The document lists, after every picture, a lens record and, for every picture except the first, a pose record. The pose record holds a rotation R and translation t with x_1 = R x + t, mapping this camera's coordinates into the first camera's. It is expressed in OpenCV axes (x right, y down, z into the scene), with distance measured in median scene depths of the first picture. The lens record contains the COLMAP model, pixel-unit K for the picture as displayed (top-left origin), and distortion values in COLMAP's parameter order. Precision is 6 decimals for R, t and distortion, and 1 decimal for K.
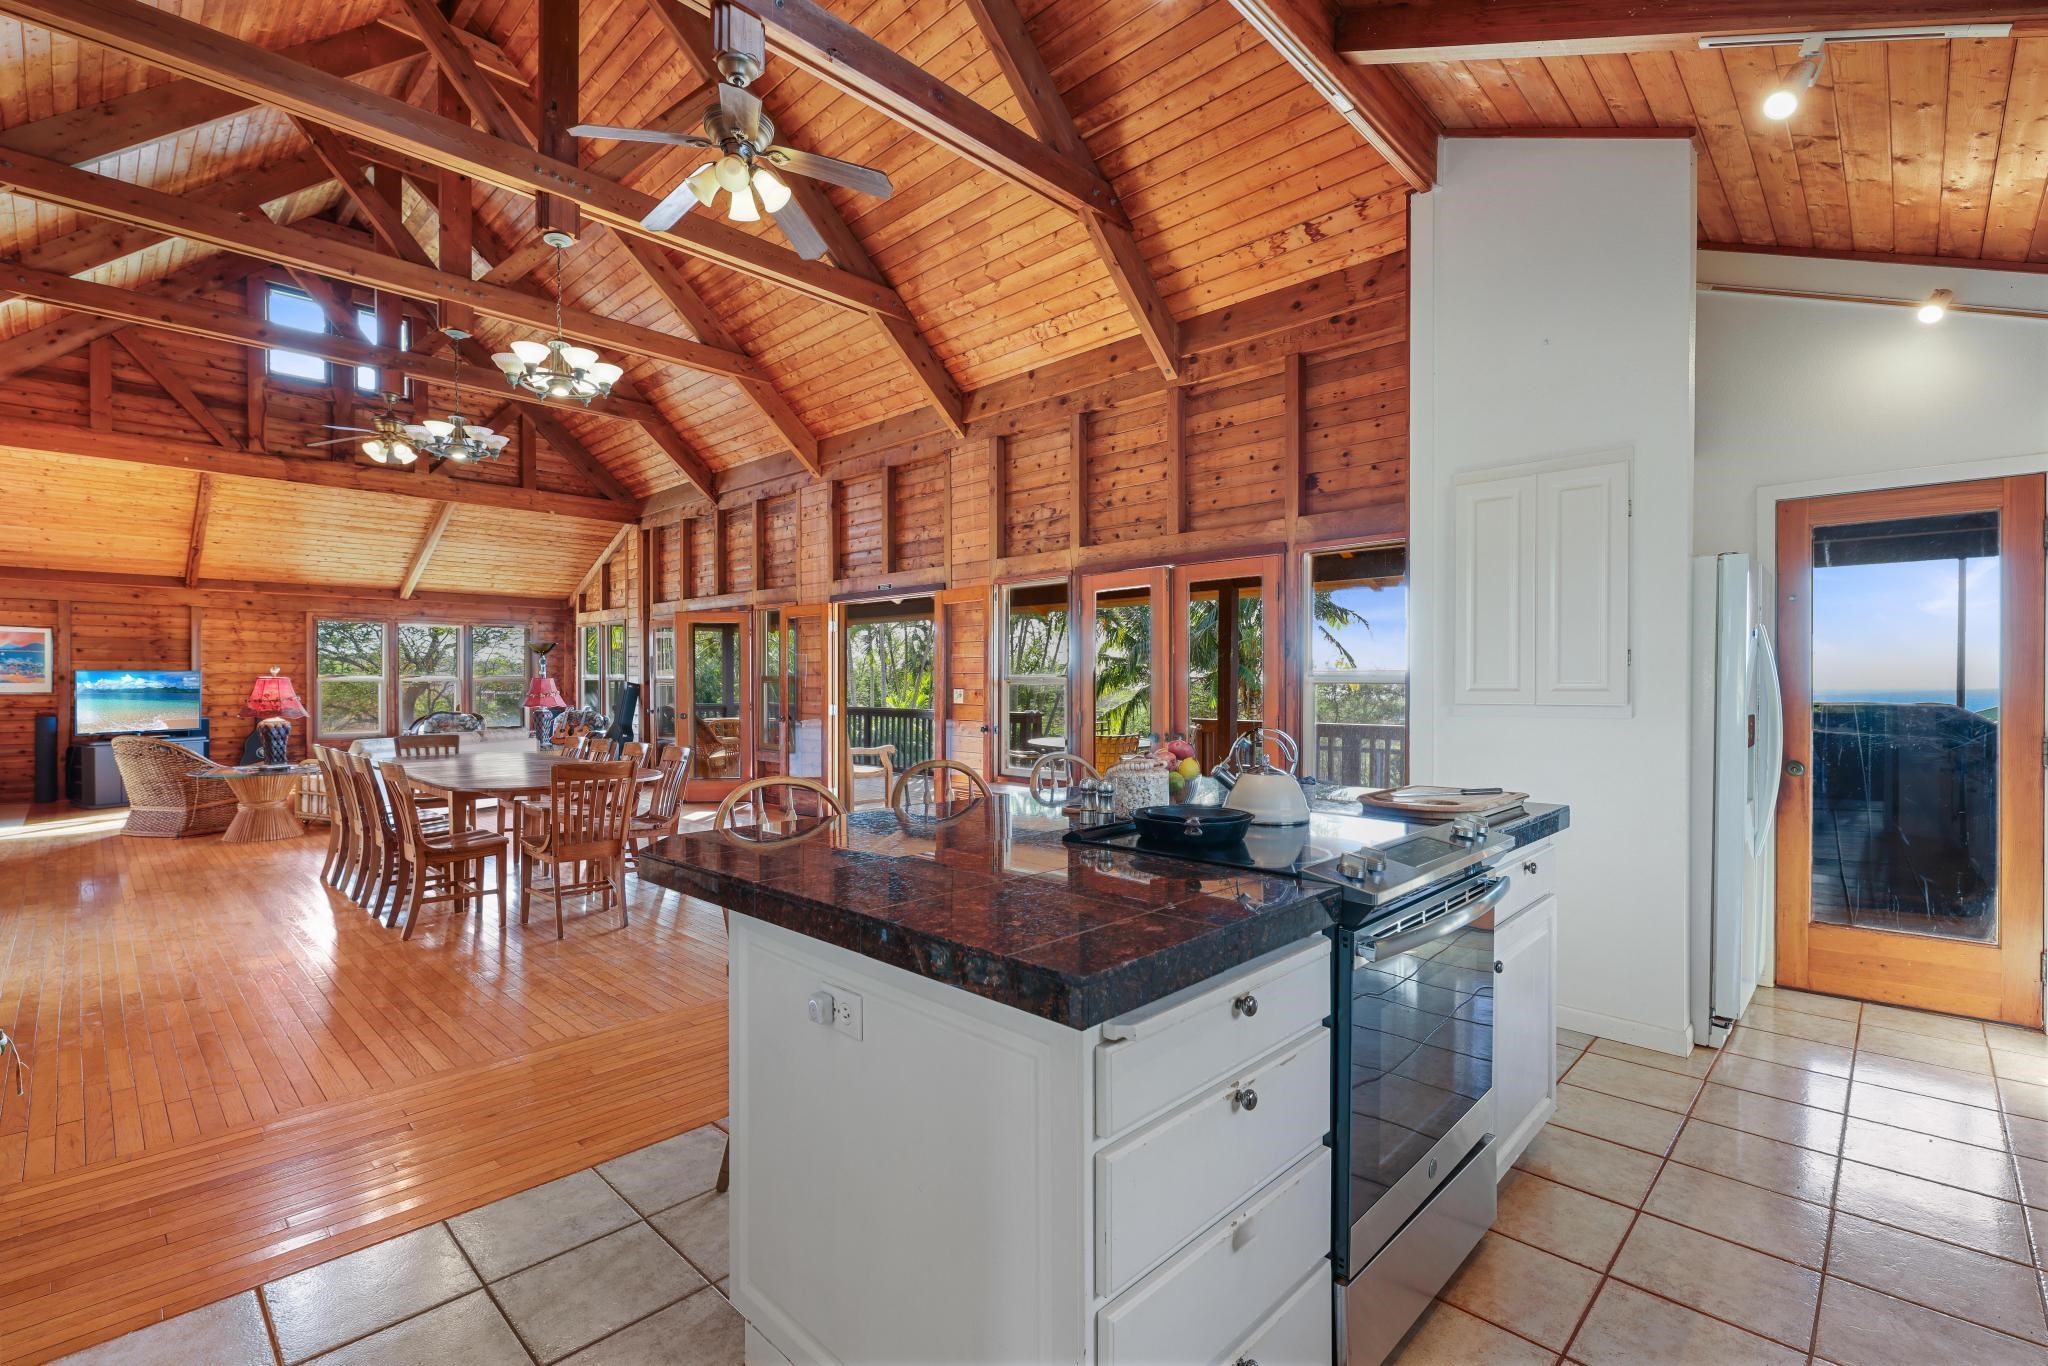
lens RADIAL K [[919.2, 0, 1021.5], [0, 919.2, 682.5], [0, 0, 1]] dist [-0.000055, 0.000036]
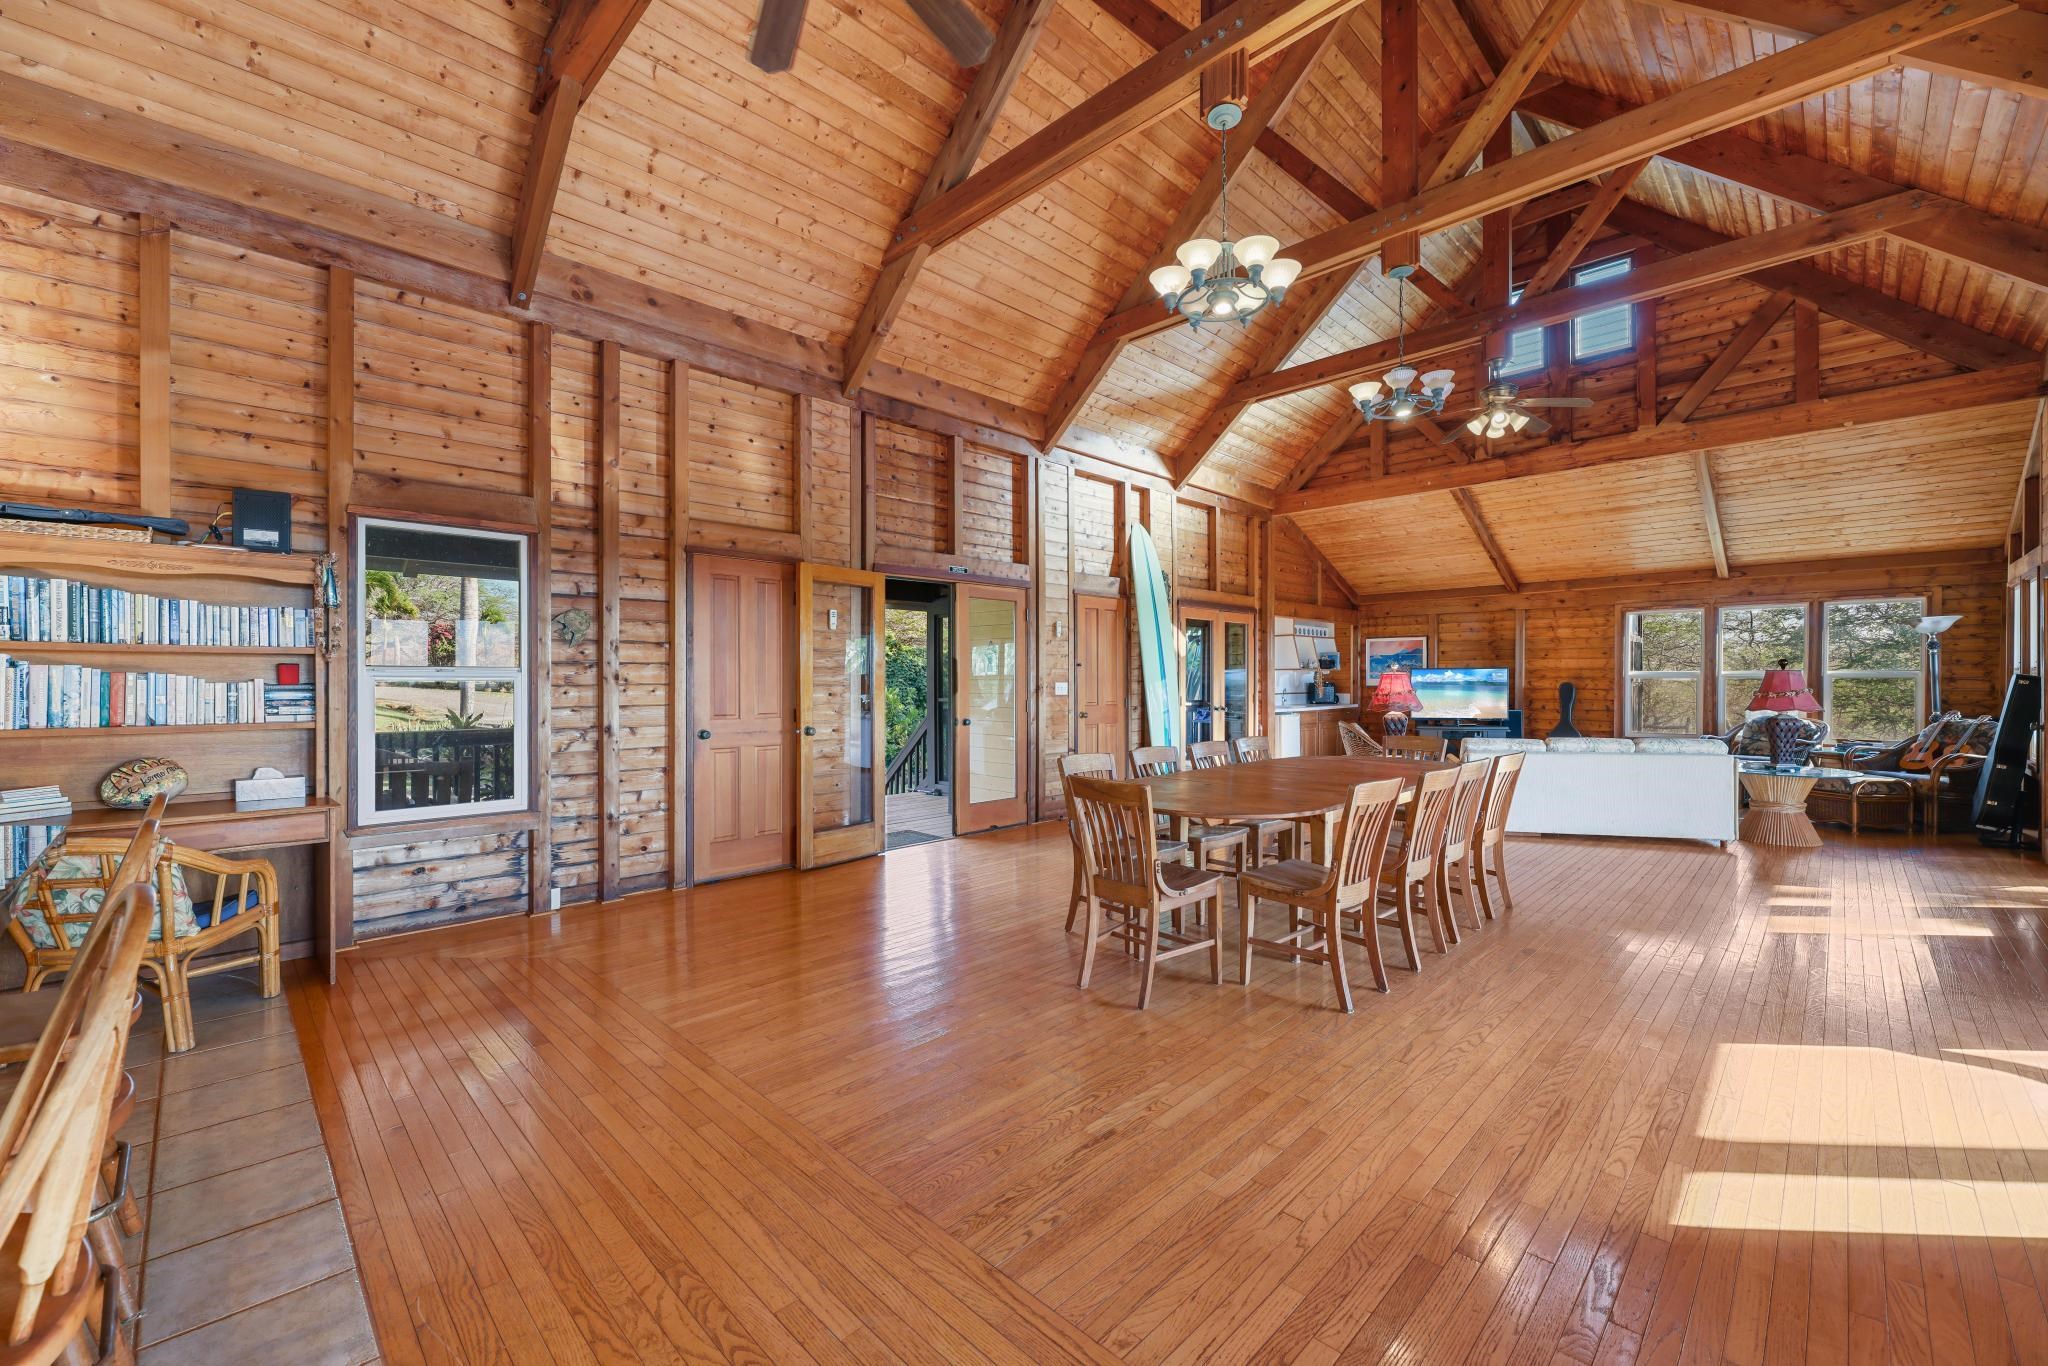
lens RADIAL K [[827.3, 0, 1021.3], [0, 827.3, 683.1], [0, 0, 1]] dist [-0.001475, -0.000132]
pose [[-0.015490, 0.000964, -0.999880, 0.104372], [-0.003386, 0.999994, 0.001017, 0.007293], [0.999874, 0.003401, -0.015486, 0.403143]]
